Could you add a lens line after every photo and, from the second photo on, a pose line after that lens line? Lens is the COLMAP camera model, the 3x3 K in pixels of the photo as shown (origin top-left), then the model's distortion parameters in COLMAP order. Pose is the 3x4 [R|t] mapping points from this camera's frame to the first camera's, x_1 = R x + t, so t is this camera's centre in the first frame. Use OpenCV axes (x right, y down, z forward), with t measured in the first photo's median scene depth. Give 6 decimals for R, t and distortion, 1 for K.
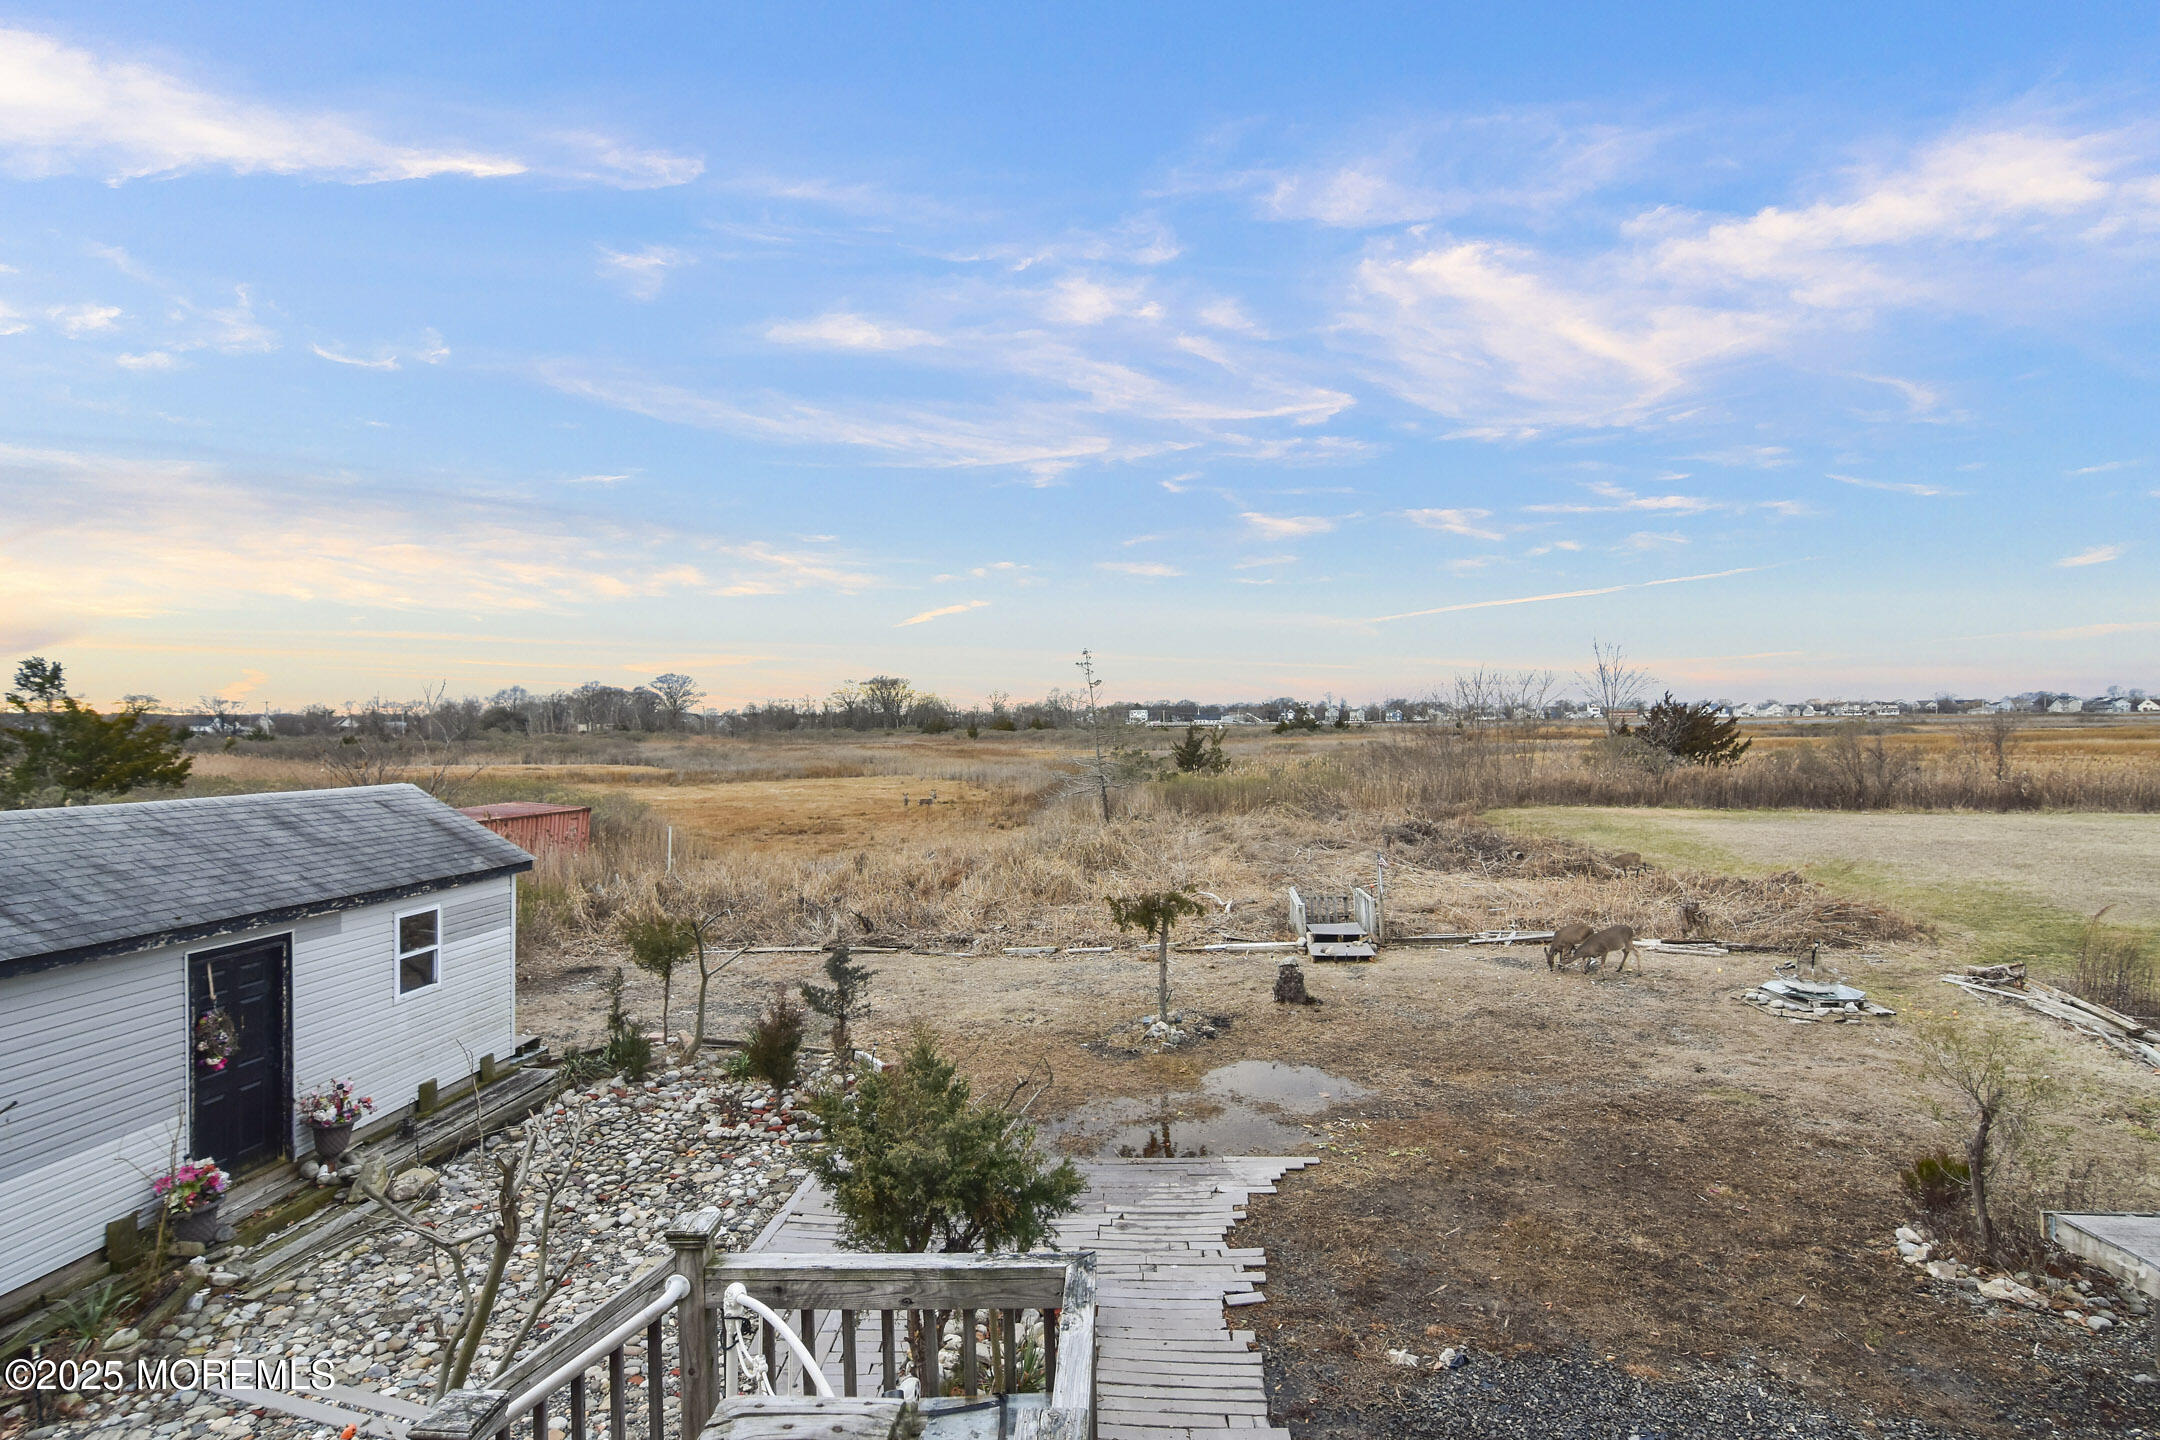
lens RADIAL K [[1066.5, 0, 1080.0], [0, 1066.5, 720.0], [0, 0, 1]] dist [0.001052, -0.000056]
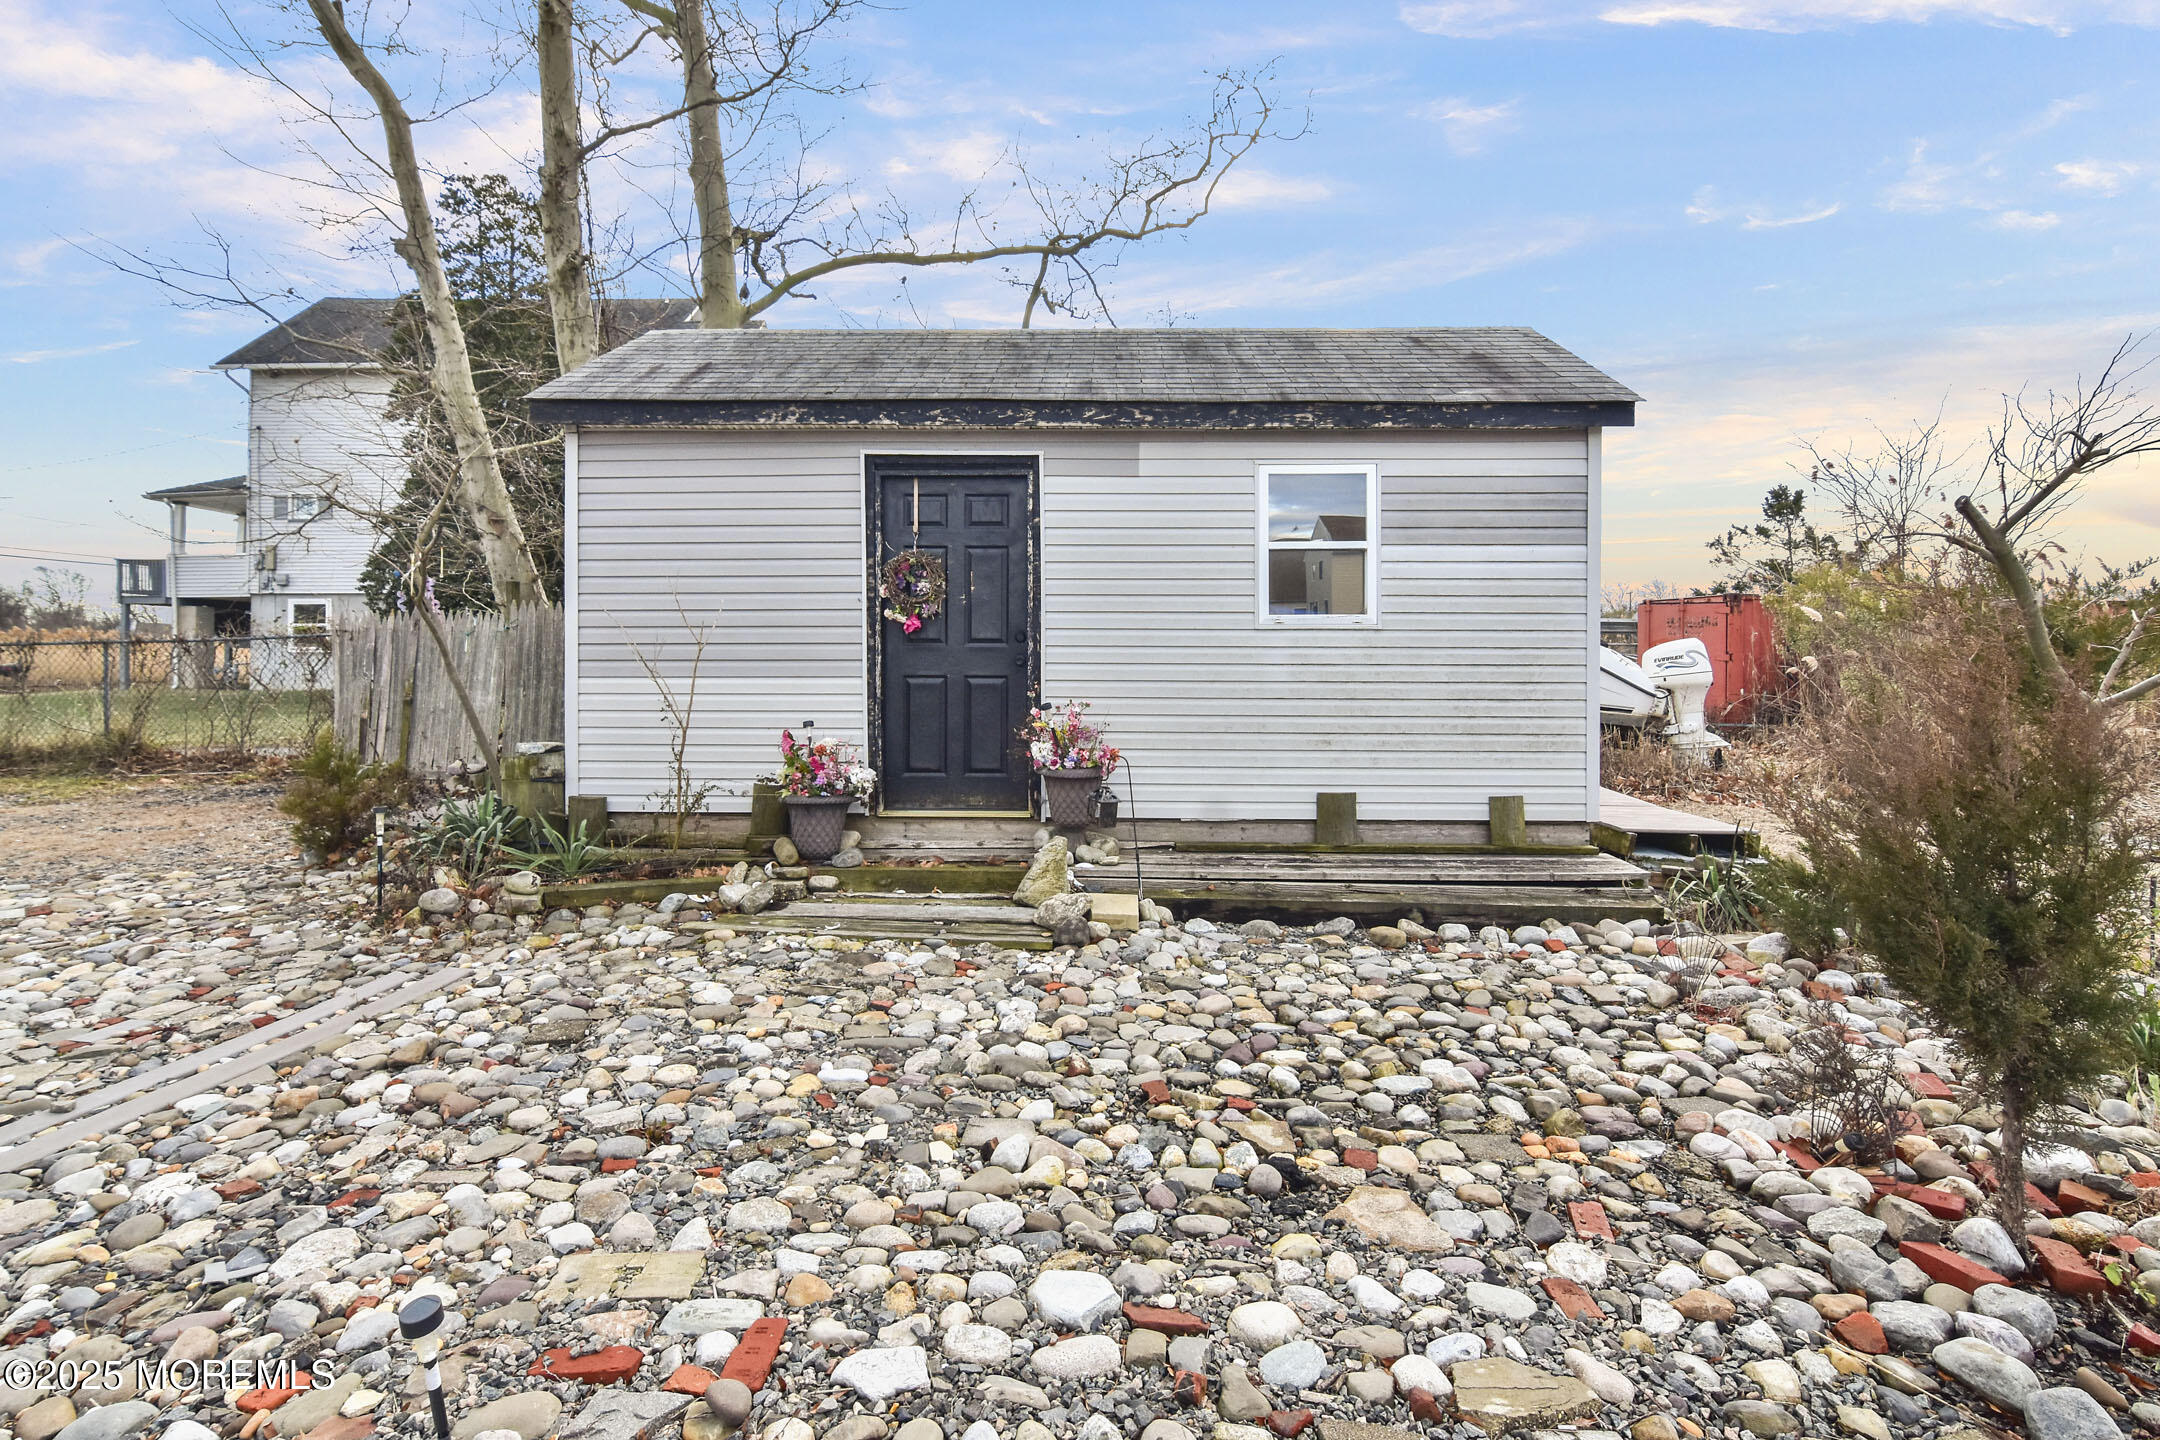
lens RADIAL K [[1066.5, 0, 1080.0], [0, 1066.5, 720.0], [0, 0, 1]] dist [0.001052, -0.000056]
pose [[0.080973, 0.067965, -0.994396, -0.105975], [0.005645, 0.997625, 0.068645, 0.286461], [0.996700, -0.011172, 0.080397, 0.896568]]
